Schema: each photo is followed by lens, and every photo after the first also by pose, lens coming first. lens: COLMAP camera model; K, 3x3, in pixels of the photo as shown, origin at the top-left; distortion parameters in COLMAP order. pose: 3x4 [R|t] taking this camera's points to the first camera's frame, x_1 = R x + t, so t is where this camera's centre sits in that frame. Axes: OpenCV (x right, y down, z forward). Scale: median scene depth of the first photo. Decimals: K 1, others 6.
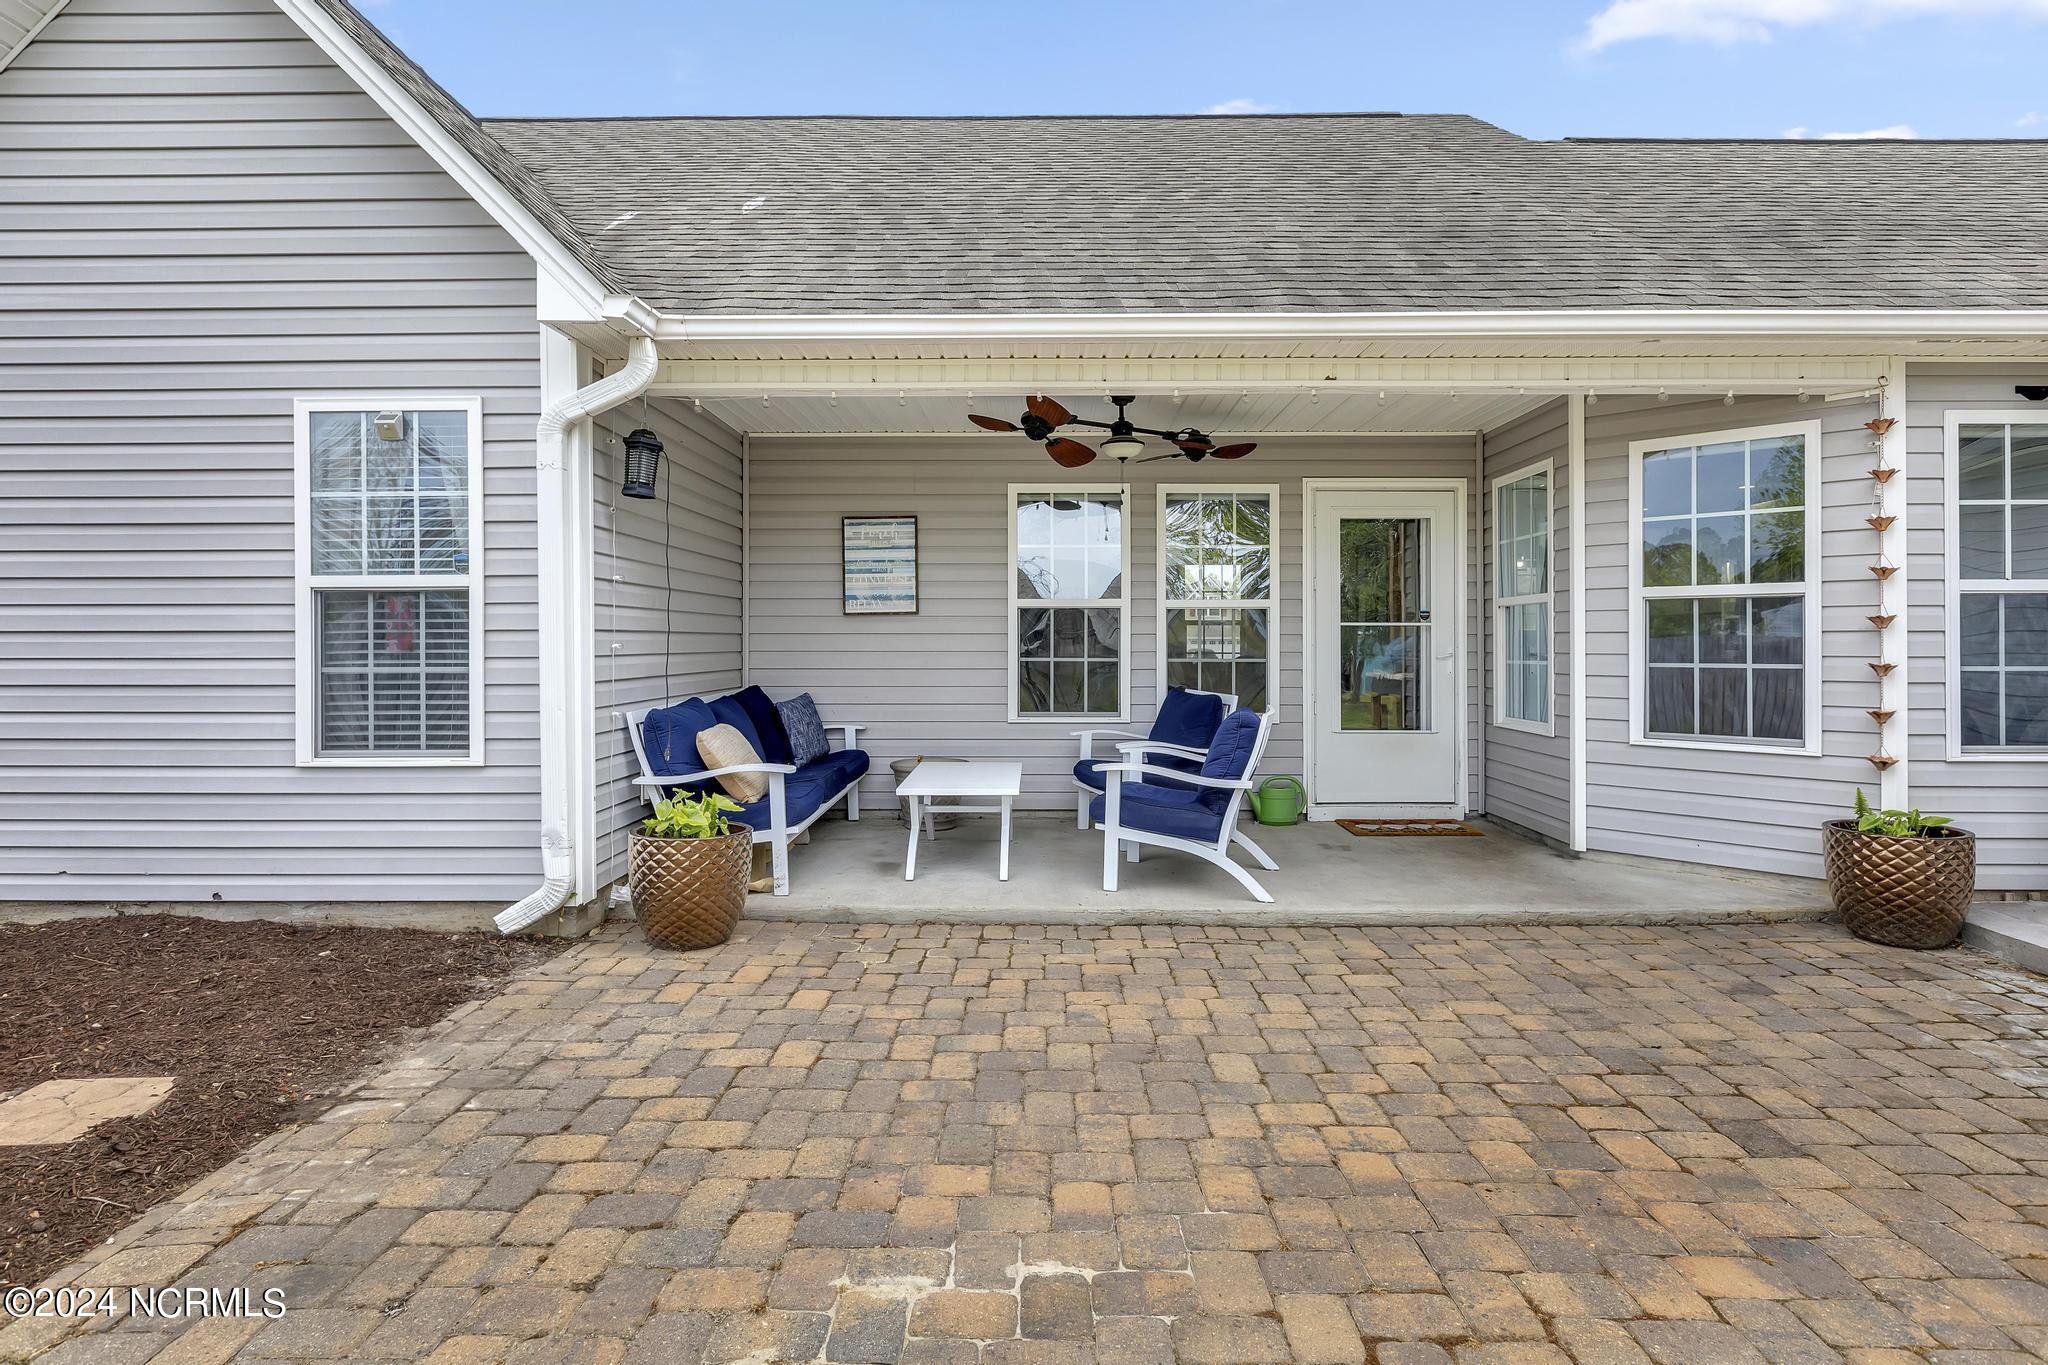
lens RADIAL K [[1029.1, 0, 1015.5], [0, 1029.1, 647.6], [0, 0, 1]] dist [0.002071, 0.000384]
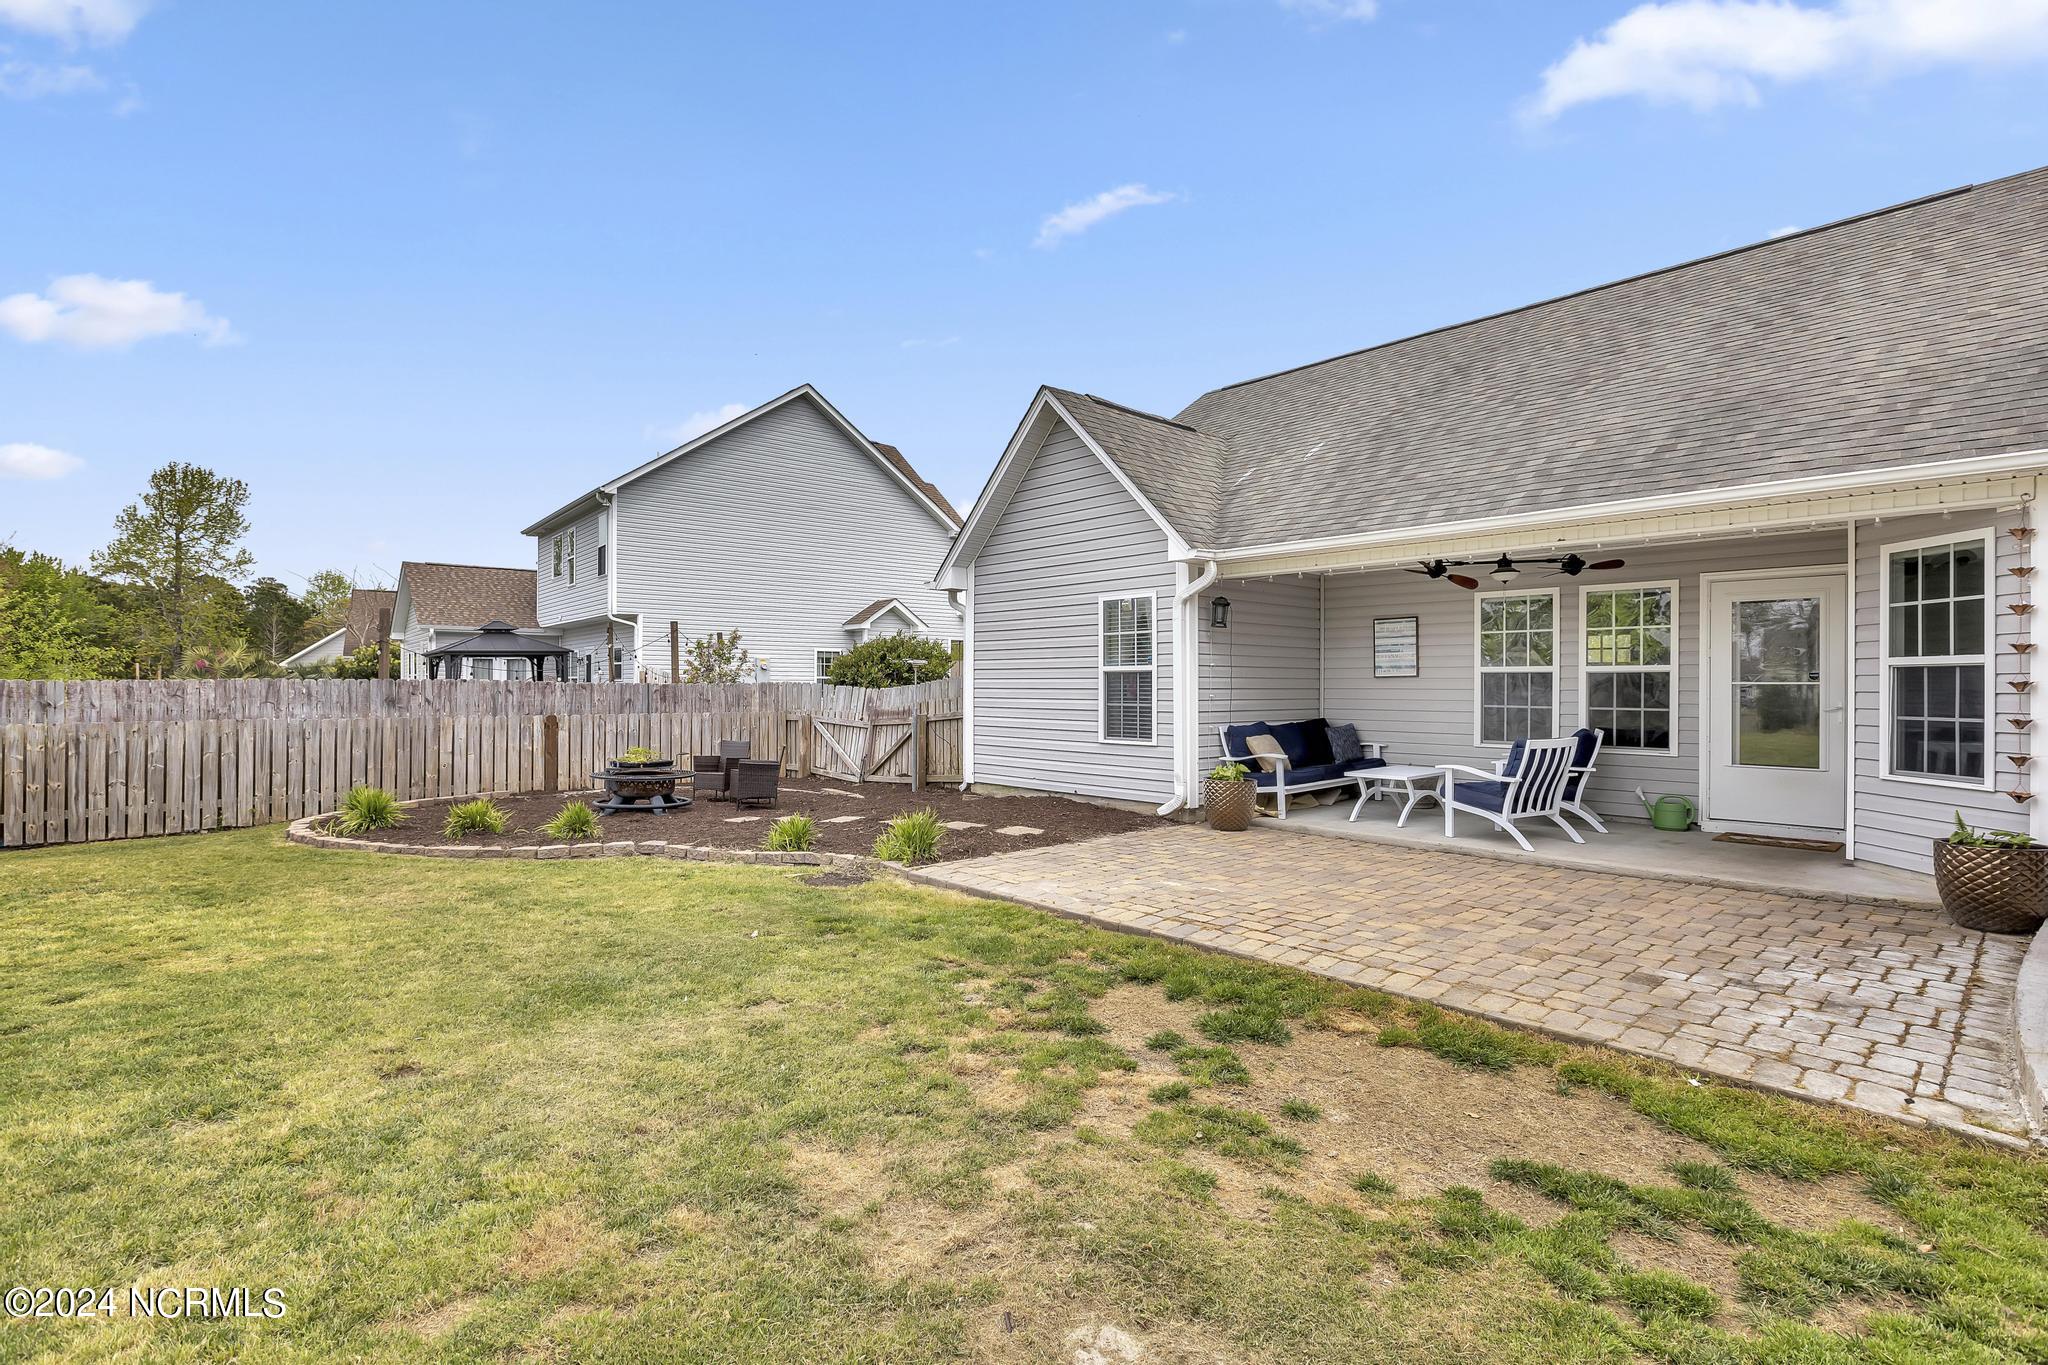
lens RADIAL K [[951.0, 0, 997.5], [0, 951.0, 680.3], [0, 0, 1]] dist [-0.000805, -0.000479]
pose [[0.664075, -0.002470, -0.747662, 0.820382], [-0.006386, 0.999939, -0.008976, -0.013200], [0.747638, 0.010735, 0.664019, -0.681370]]
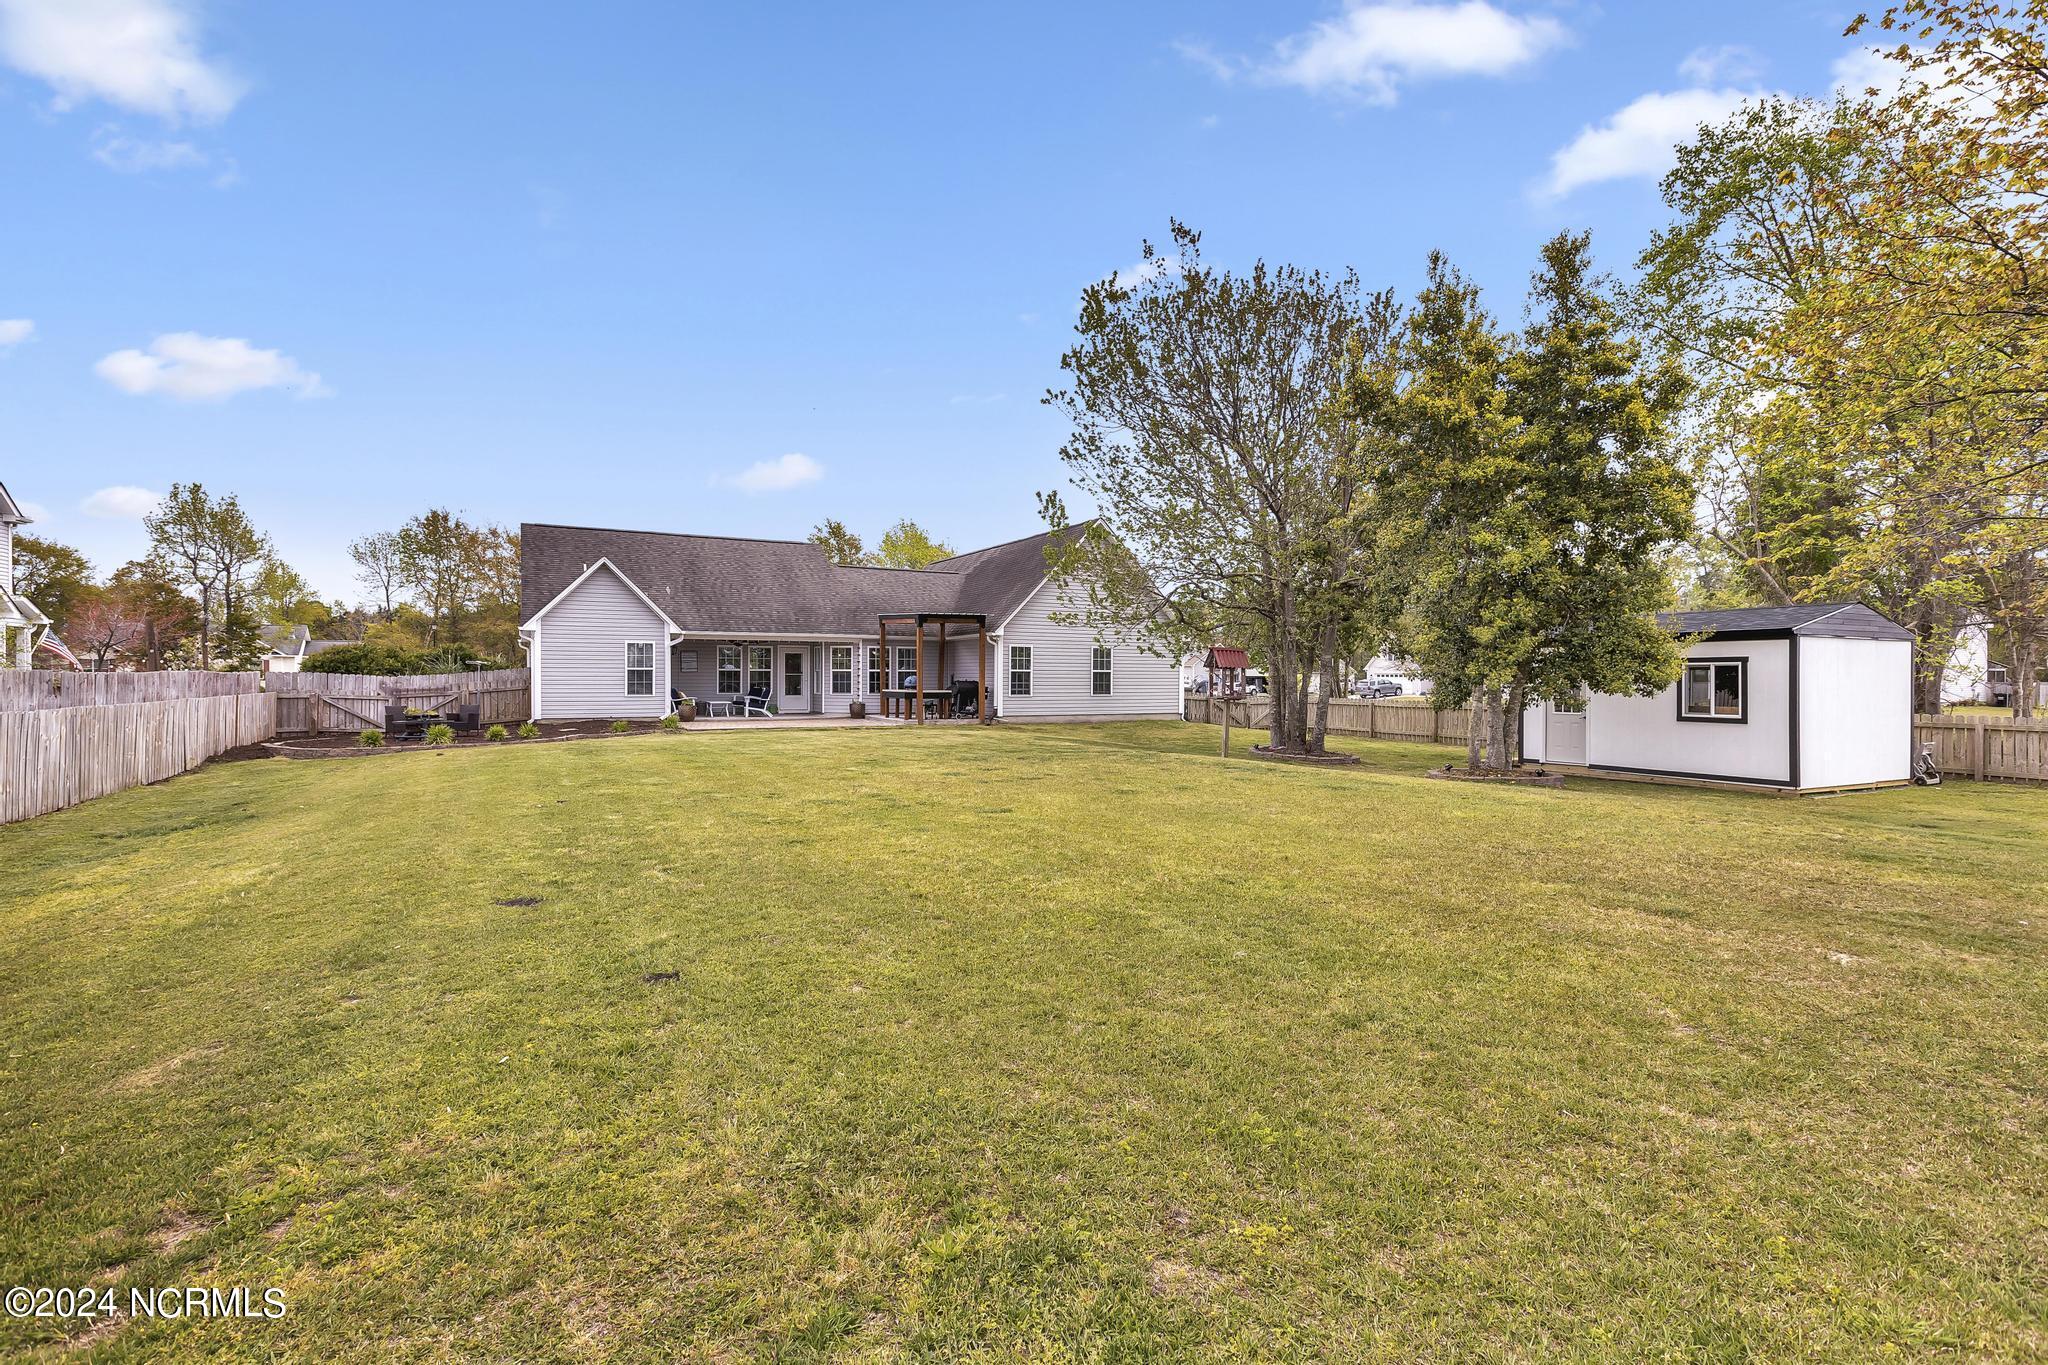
lens RADIAL K [[951.0, 0, 997.5], [0, 951.0, 680.3], [0, 0, 1]] dist [-0.000805, -0.000479]
pose [[0.884545, 0.003986, 0.466437, -1.343876], [-0.004602, 0.999989, 0.000182, 0.002307], [-0.466432, -0.002307, 0.884554, -5.160773]]
